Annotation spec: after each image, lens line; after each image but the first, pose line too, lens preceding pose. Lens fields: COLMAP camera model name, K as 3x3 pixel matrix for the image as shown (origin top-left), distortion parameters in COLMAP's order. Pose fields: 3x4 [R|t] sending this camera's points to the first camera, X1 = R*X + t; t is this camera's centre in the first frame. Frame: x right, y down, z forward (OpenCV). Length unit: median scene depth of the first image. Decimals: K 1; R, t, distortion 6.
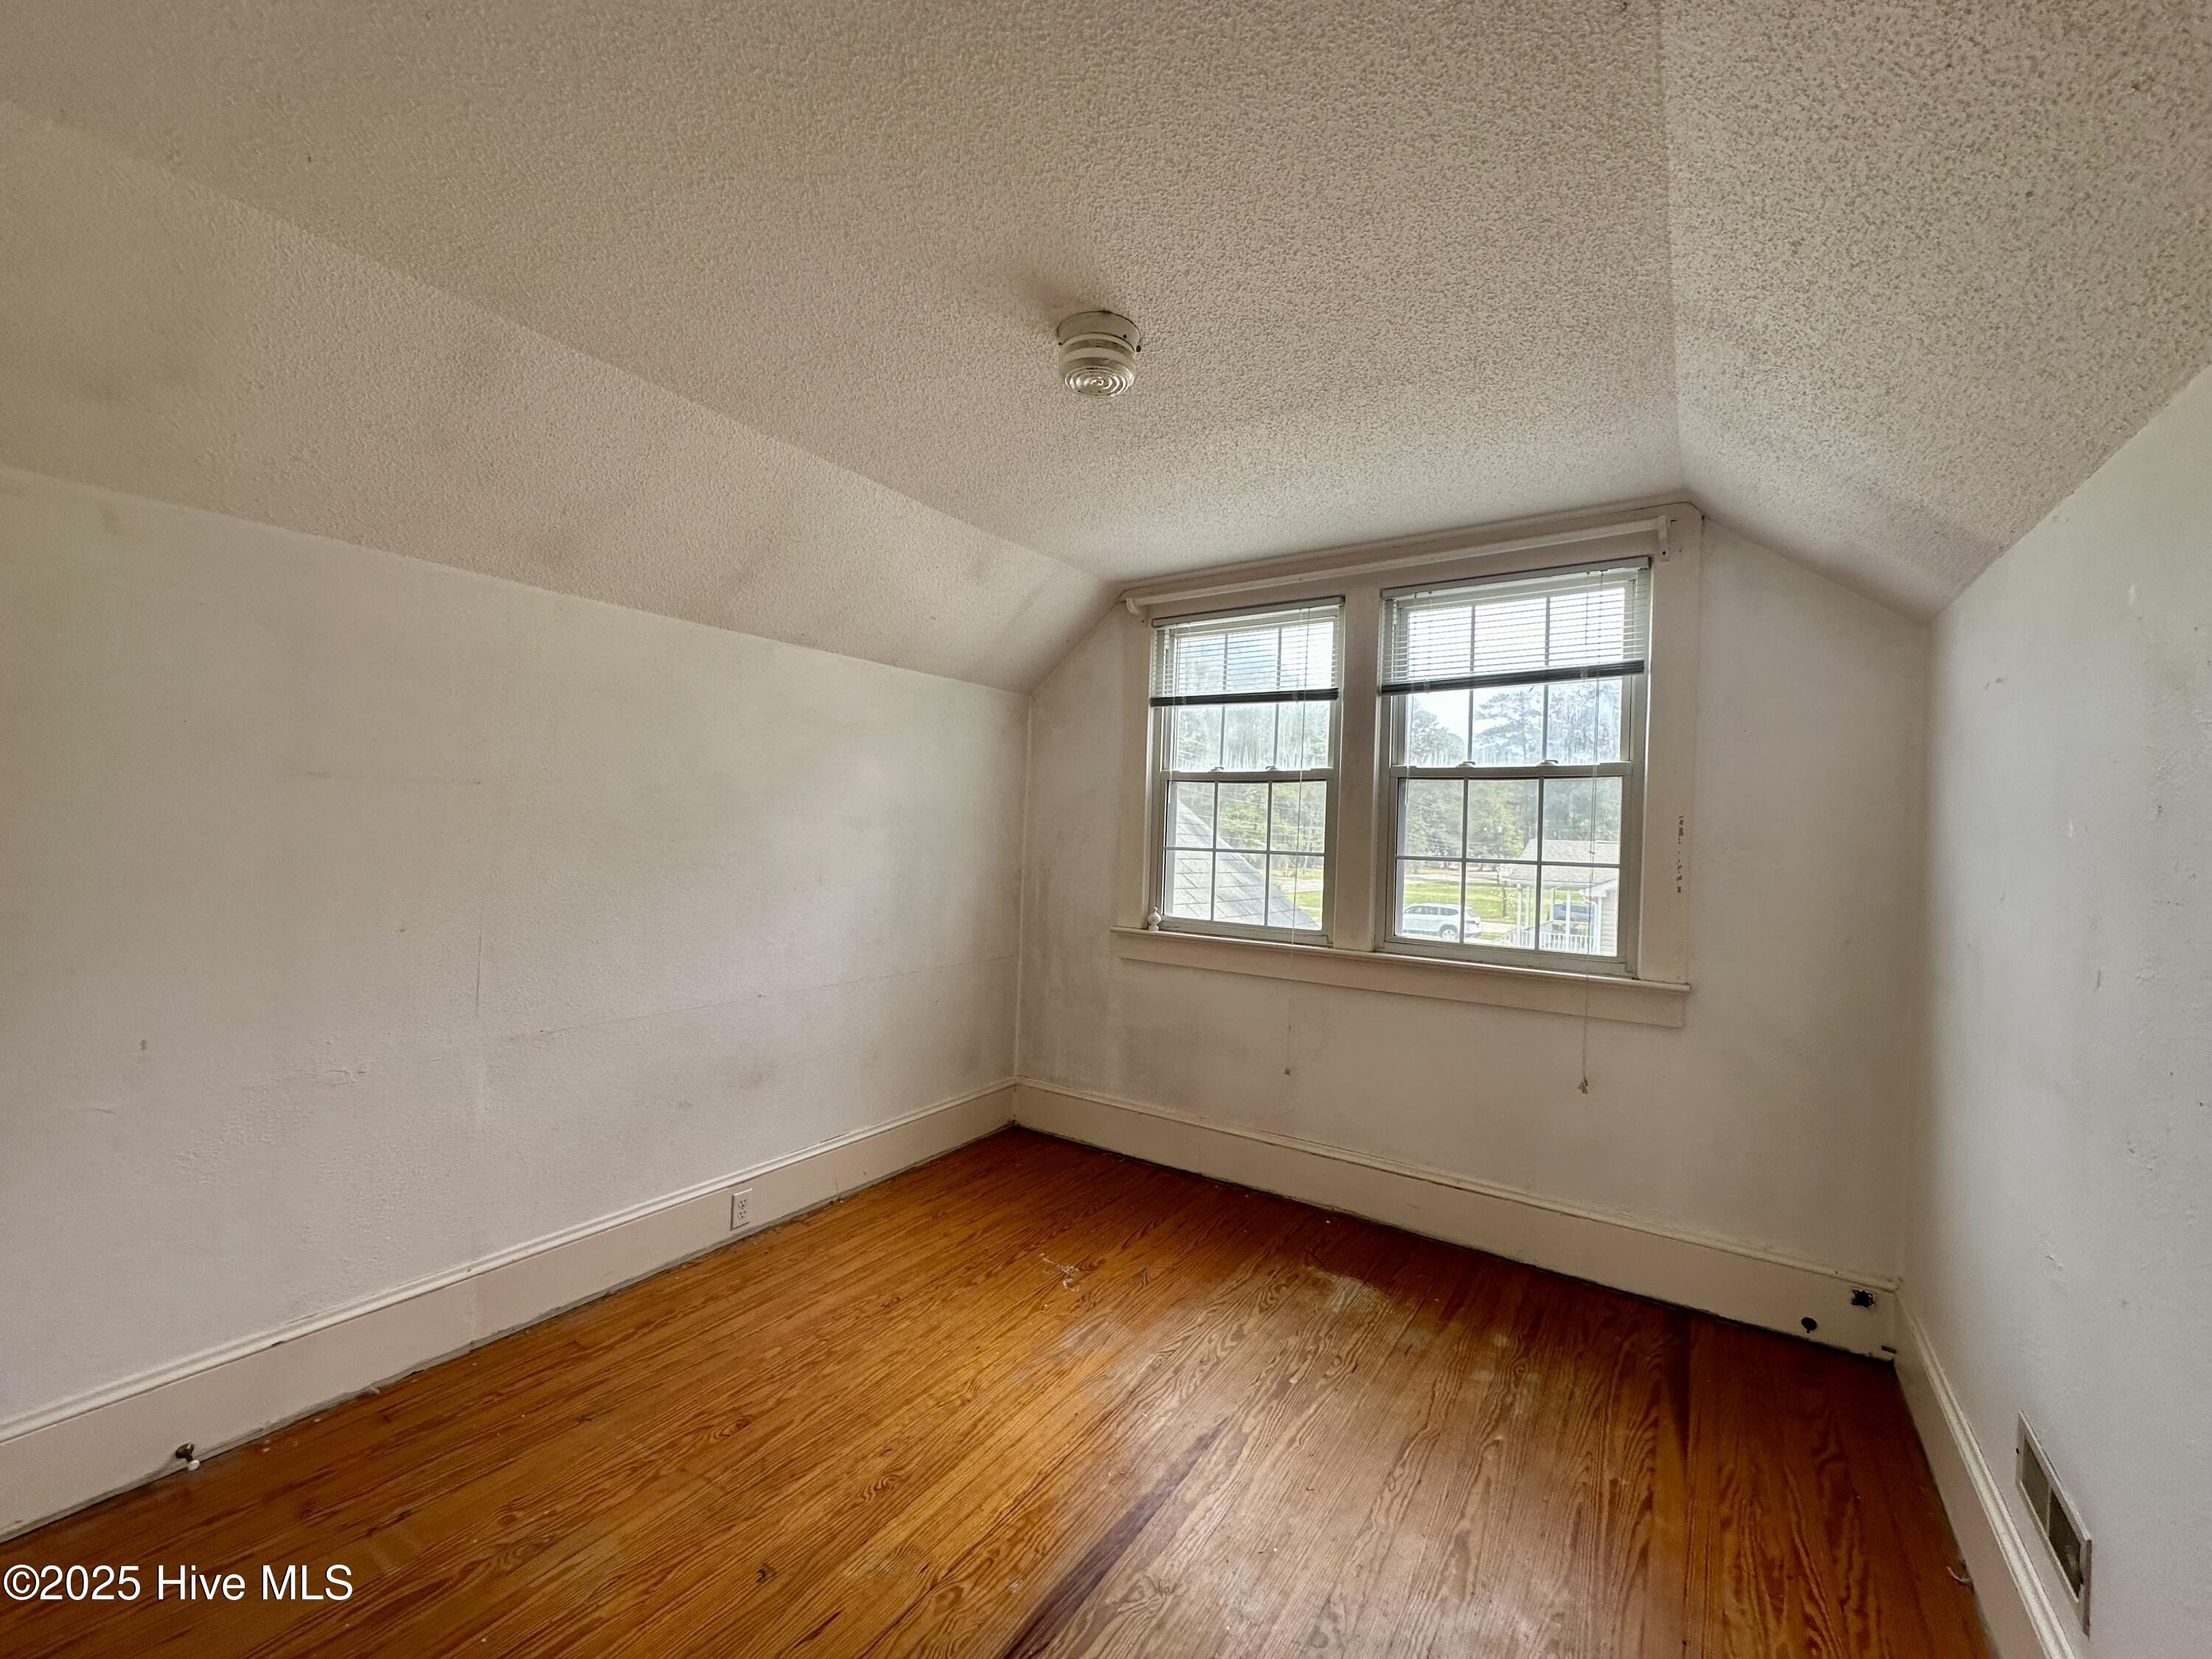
lens RADIAL K [[885.5, 0, 1105.0], [0, 885.5, 830.3], [0, 0, 1]] dist [0.000178, 0.000508]
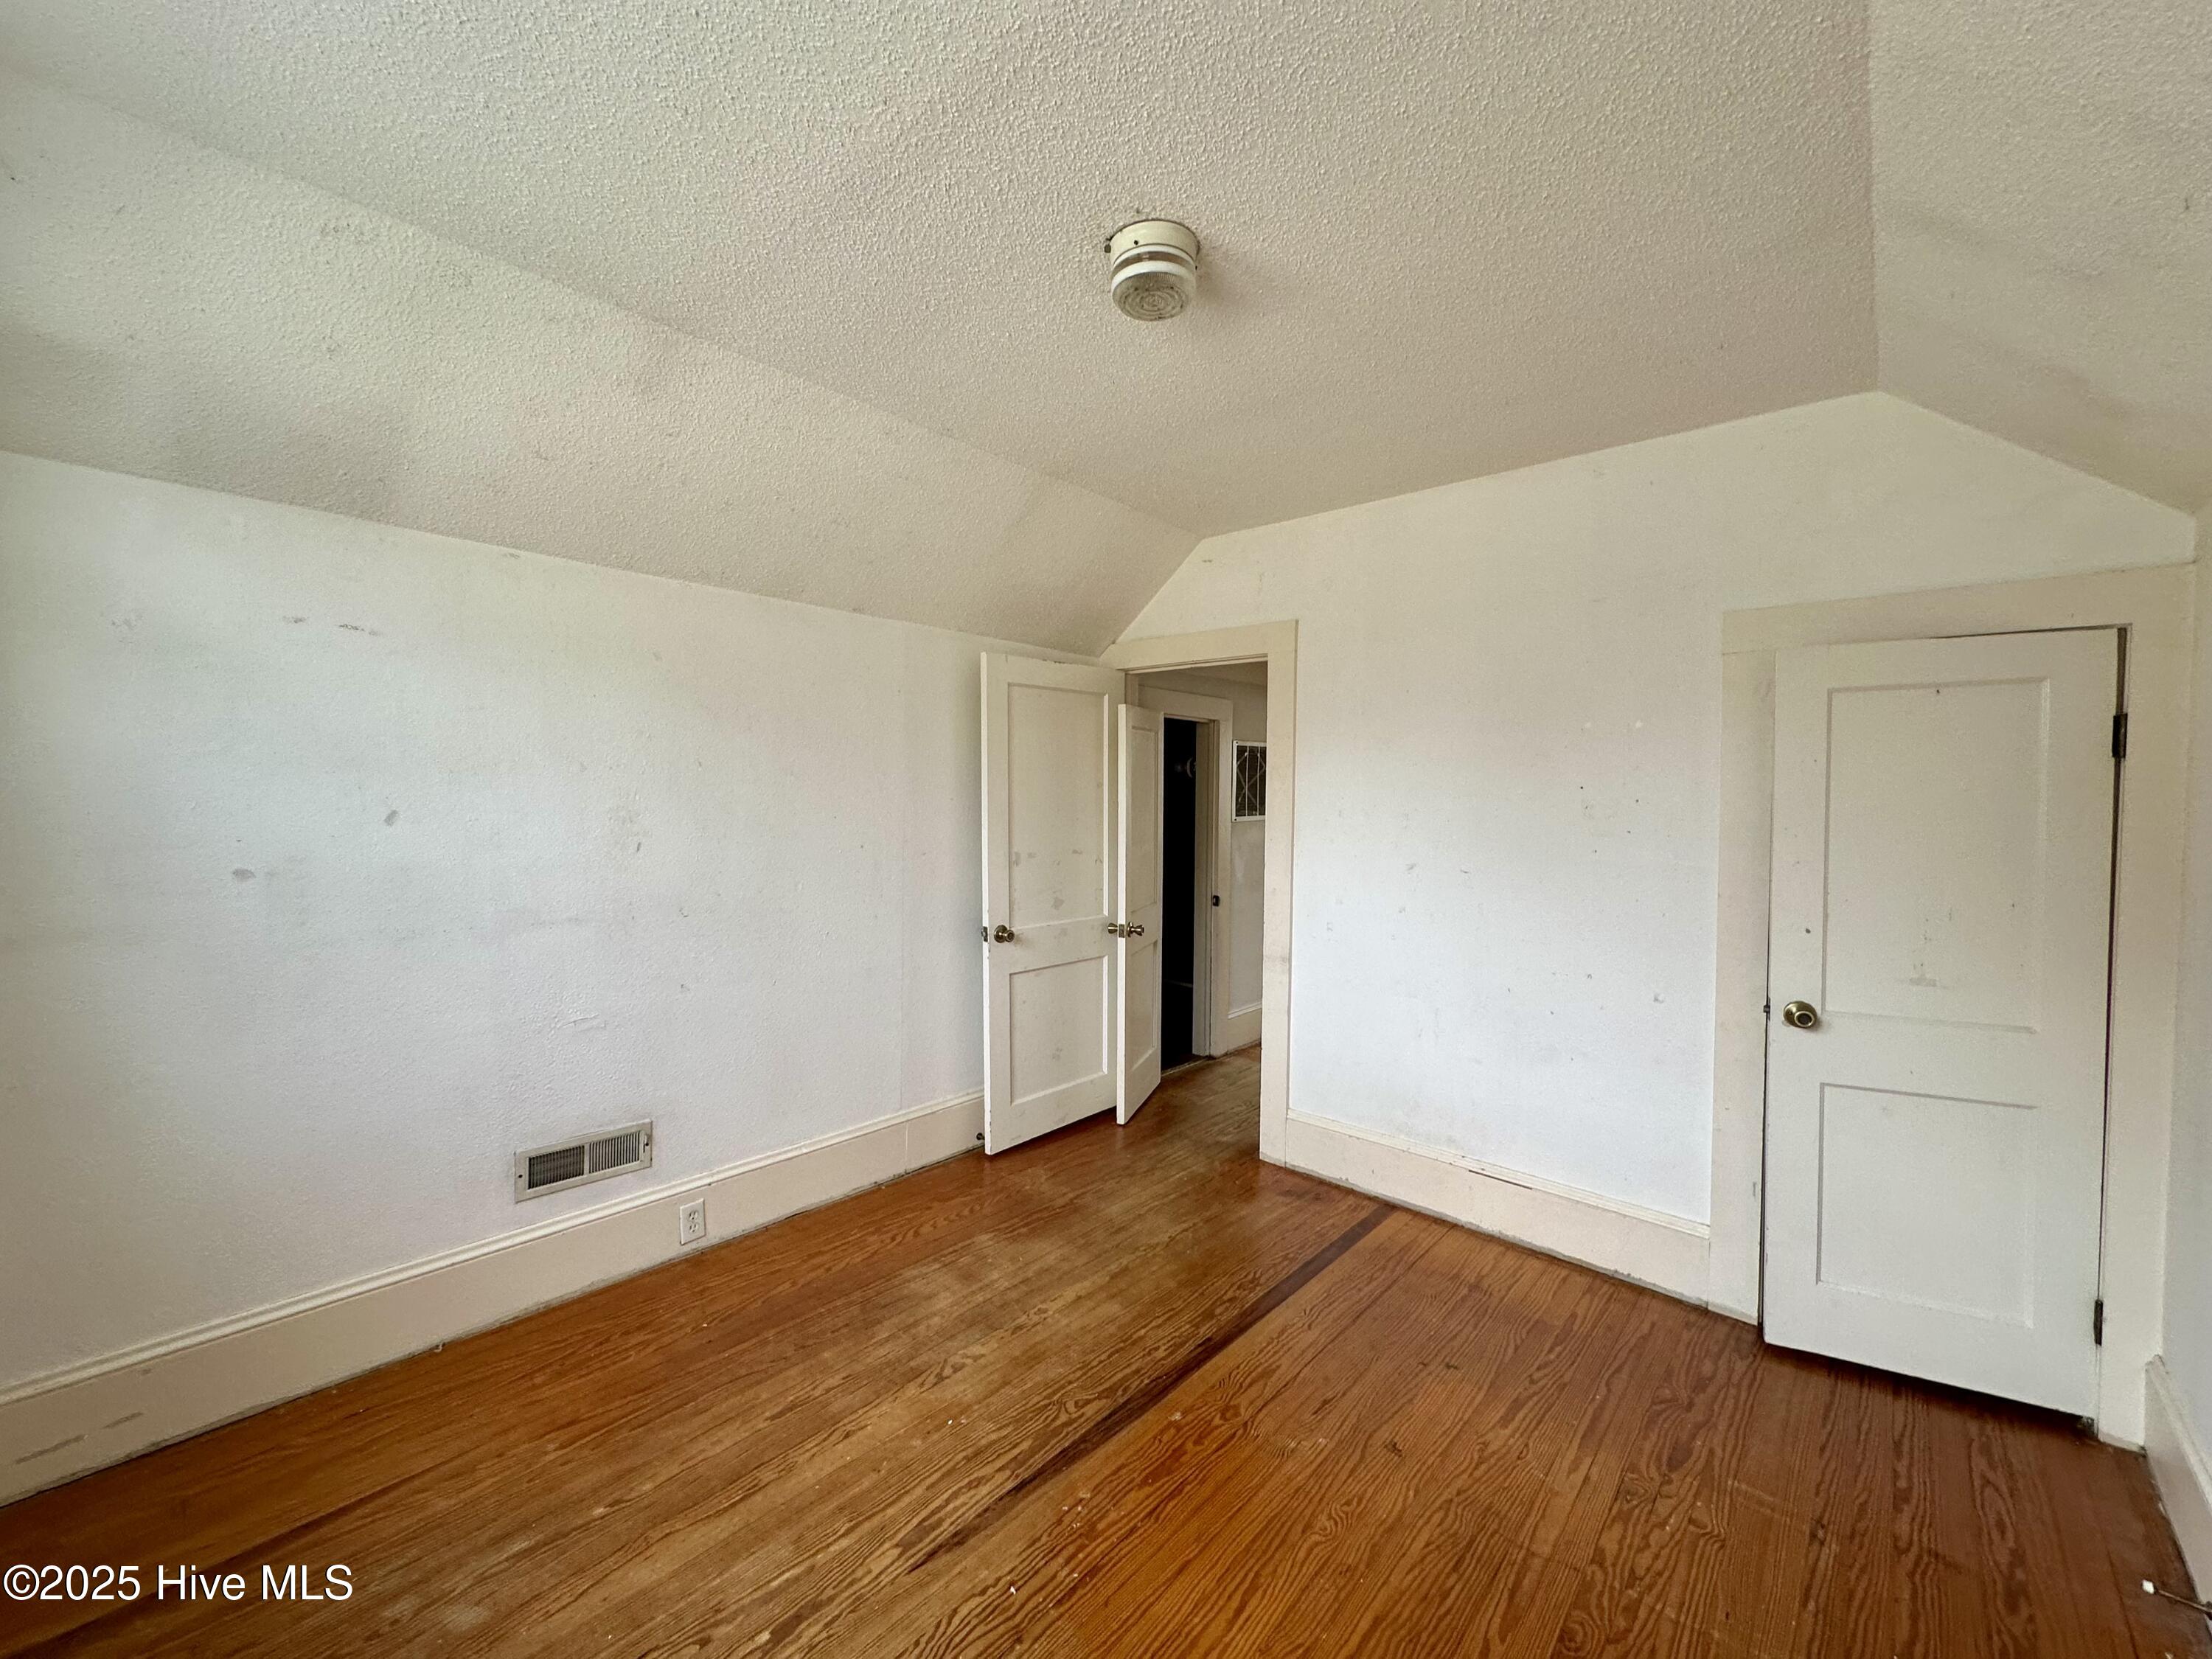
lens RADIAL K [[885.5, 0, 1105.0], [0, 885.5, 830.3], [0, 0, 1]] dist [0.000178, 0.000508]
pose [[-0.990477, -0.045964, 0.129778, -0.105482], [-0.040820, 0.998282, 0.042021, 0.000026], [-0.131486, 0.036324, -0.990652, 1.871283]]
